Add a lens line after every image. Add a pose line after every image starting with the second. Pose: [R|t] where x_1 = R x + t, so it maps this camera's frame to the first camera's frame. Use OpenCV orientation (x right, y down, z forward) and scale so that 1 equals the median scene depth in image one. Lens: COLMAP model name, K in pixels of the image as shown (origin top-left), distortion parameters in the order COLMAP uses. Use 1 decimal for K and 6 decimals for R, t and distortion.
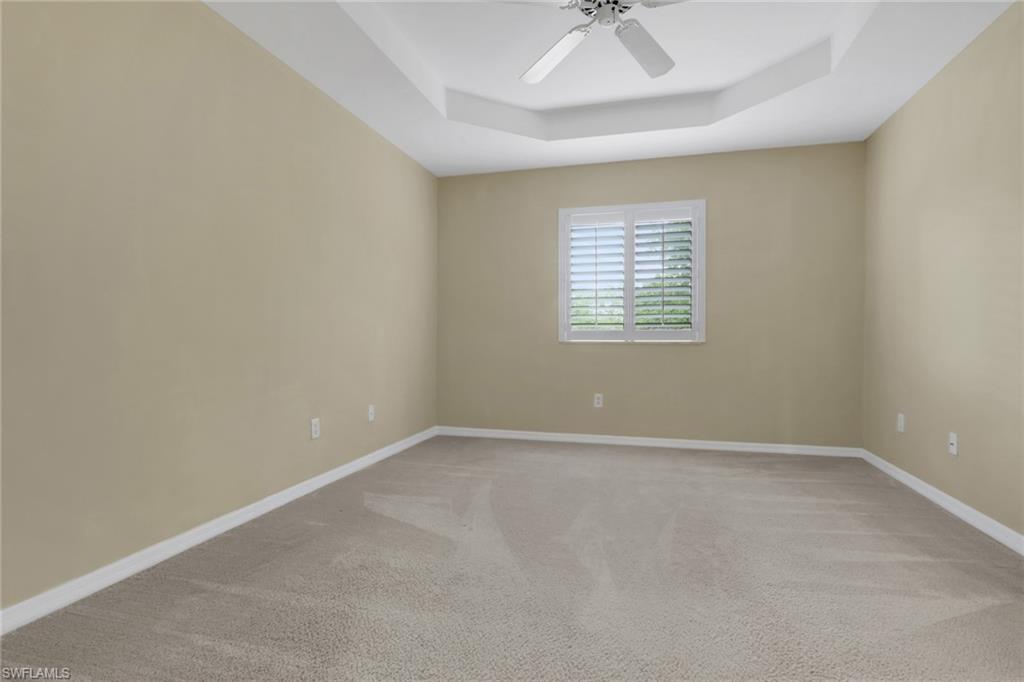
lens RADIAL K [[495.1, 0, 514.8], [0, 495.1, 341.9], [0, 0, 1]] dist [0.001565, 0.000736]
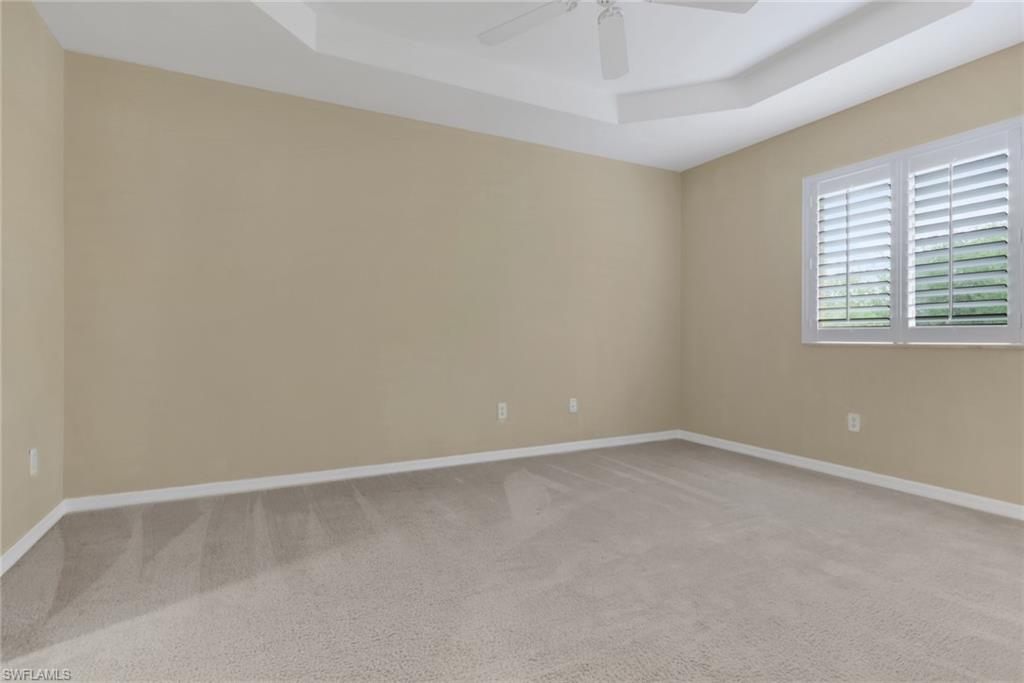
lens RADIAL K [[495.1, 0, 513.7], [0, 495.1, 338.7], [0, 0, 1]] dist [0.001565, 0.000736]
pose [[0.682890, 0.000443, -0.730521, 0.385493], [-0.004502, 0.999983, -0.003603, -0.003042], [0.730508, 0.005749, 0.682880, 0.118616]]
